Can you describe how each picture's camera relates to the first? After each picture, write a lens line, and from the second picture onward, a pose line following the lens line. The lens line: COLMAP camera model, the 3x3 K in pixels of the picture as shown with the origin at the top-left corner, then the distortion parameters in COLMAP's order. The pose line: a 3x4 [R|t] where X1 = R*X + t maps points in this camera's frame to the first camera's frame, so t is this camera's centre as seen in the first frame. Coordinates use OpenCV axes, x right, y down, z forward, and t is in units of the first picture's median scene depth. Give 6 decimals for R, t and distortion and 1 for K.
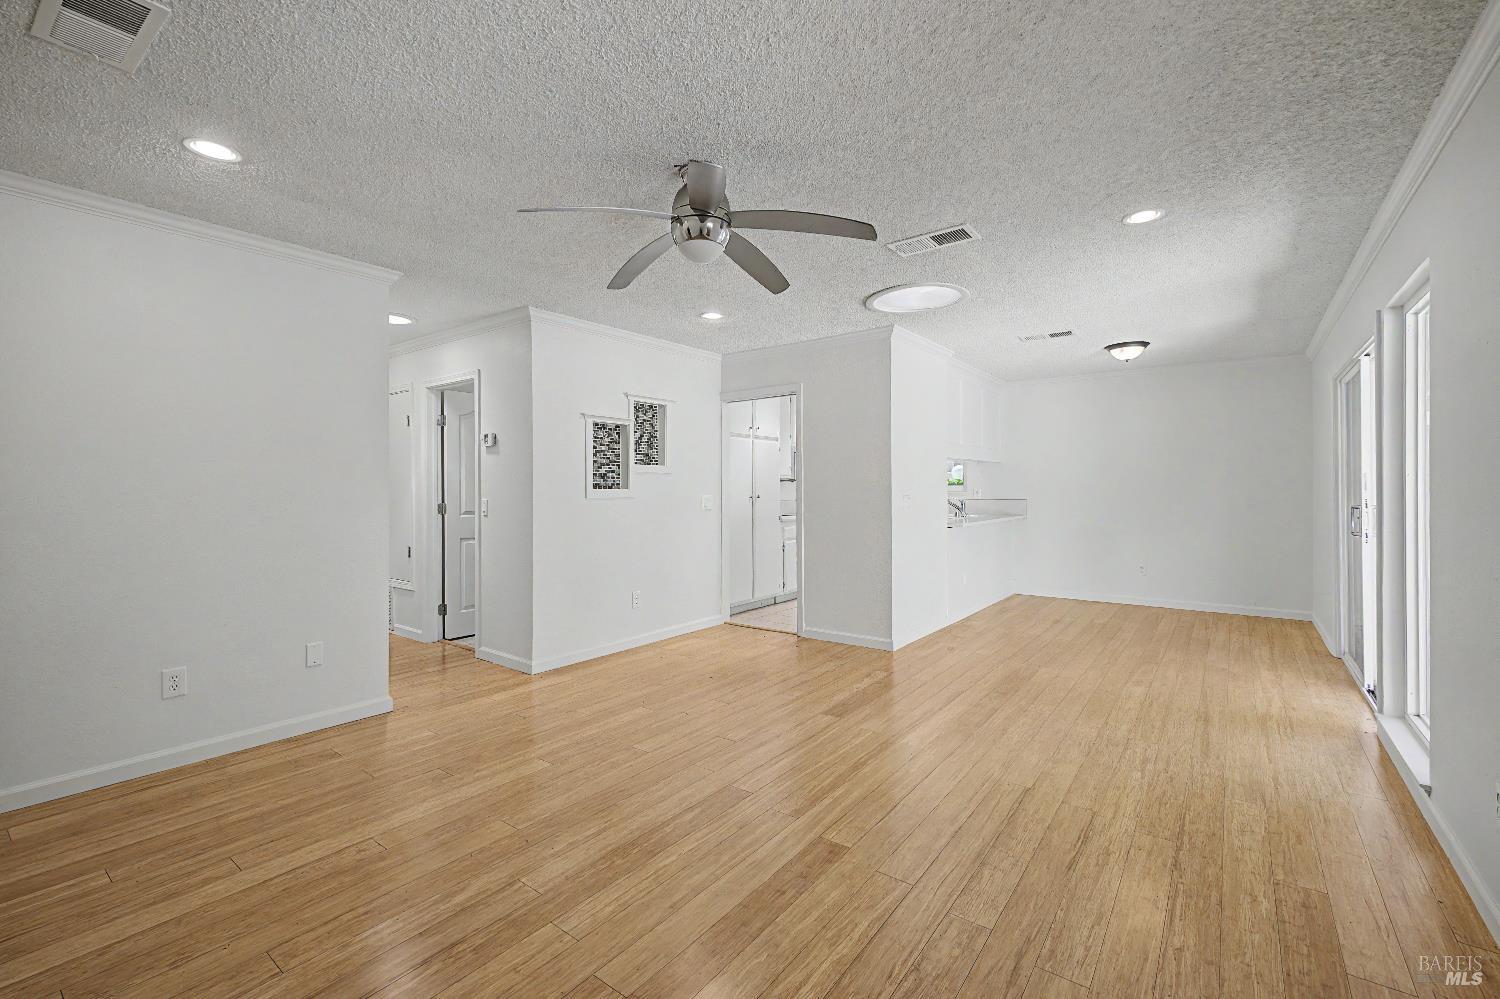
lens RADIAL K [[641.0, 0, 751.2], [0, 641.0, 488.6], [0, 0, 1]] dist [-0.000814, -0.000139]
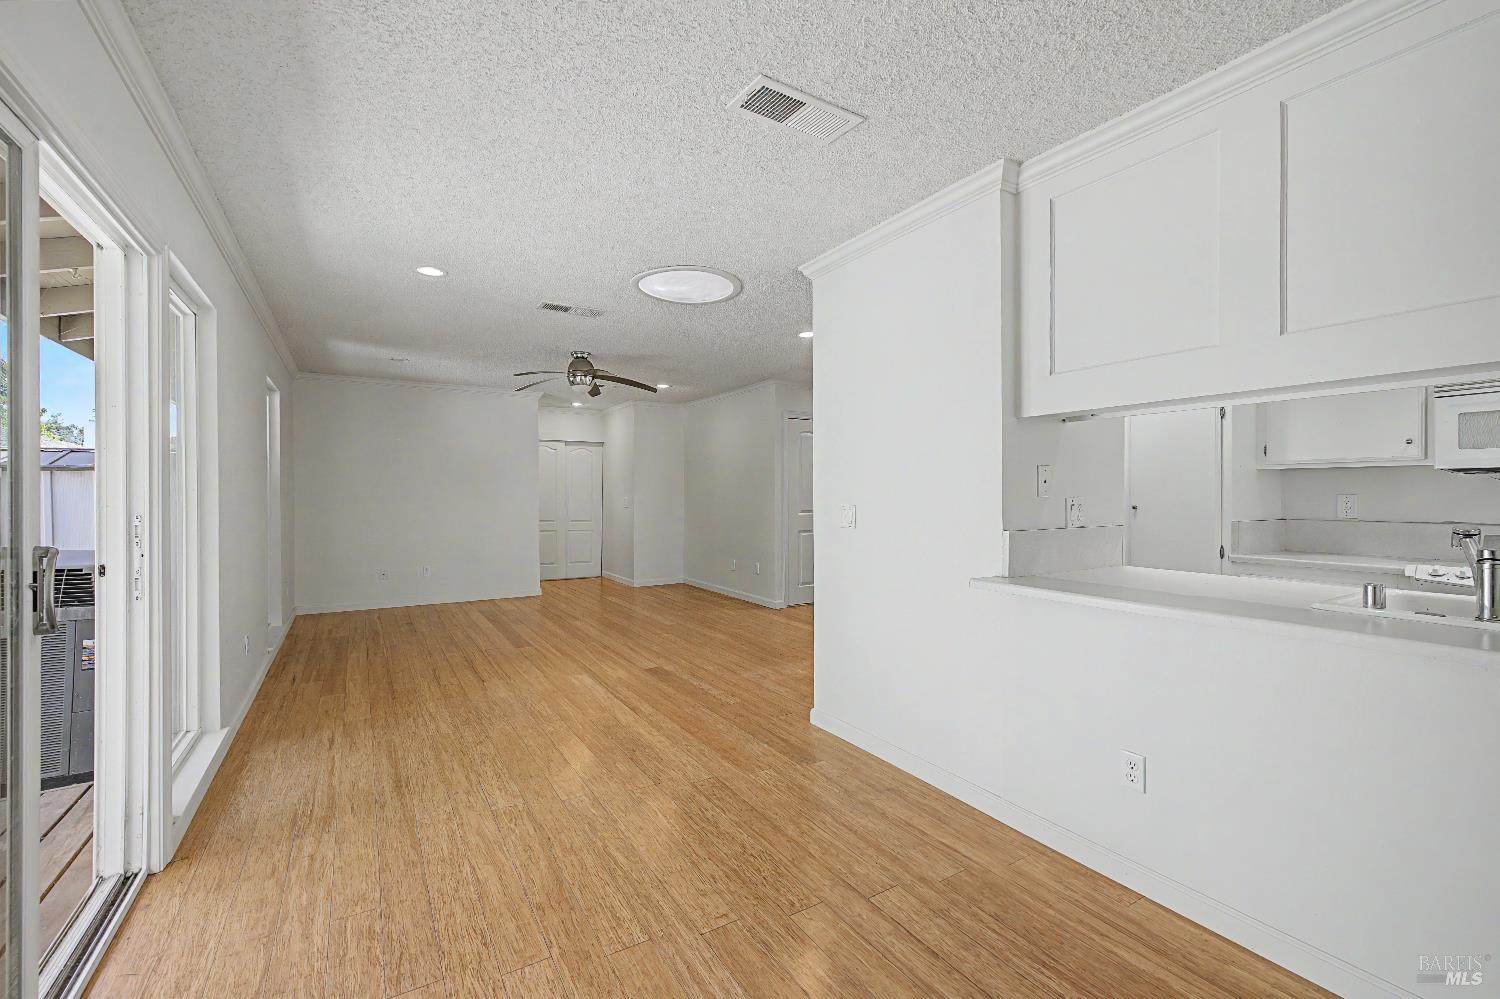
lens RADIAL K [[641.0, 0, 751.7], [0, 641.0, 497.0], [0, 0, 1]] dist [-0.000814, -0.000139]
pose [[-0.365970, 0.010336, -0.930569, 0.586789], [0.000755, 0.999941, 0.010809, -0.003611], [0.930626, 0.003253, -0.365957, 0.774350]]
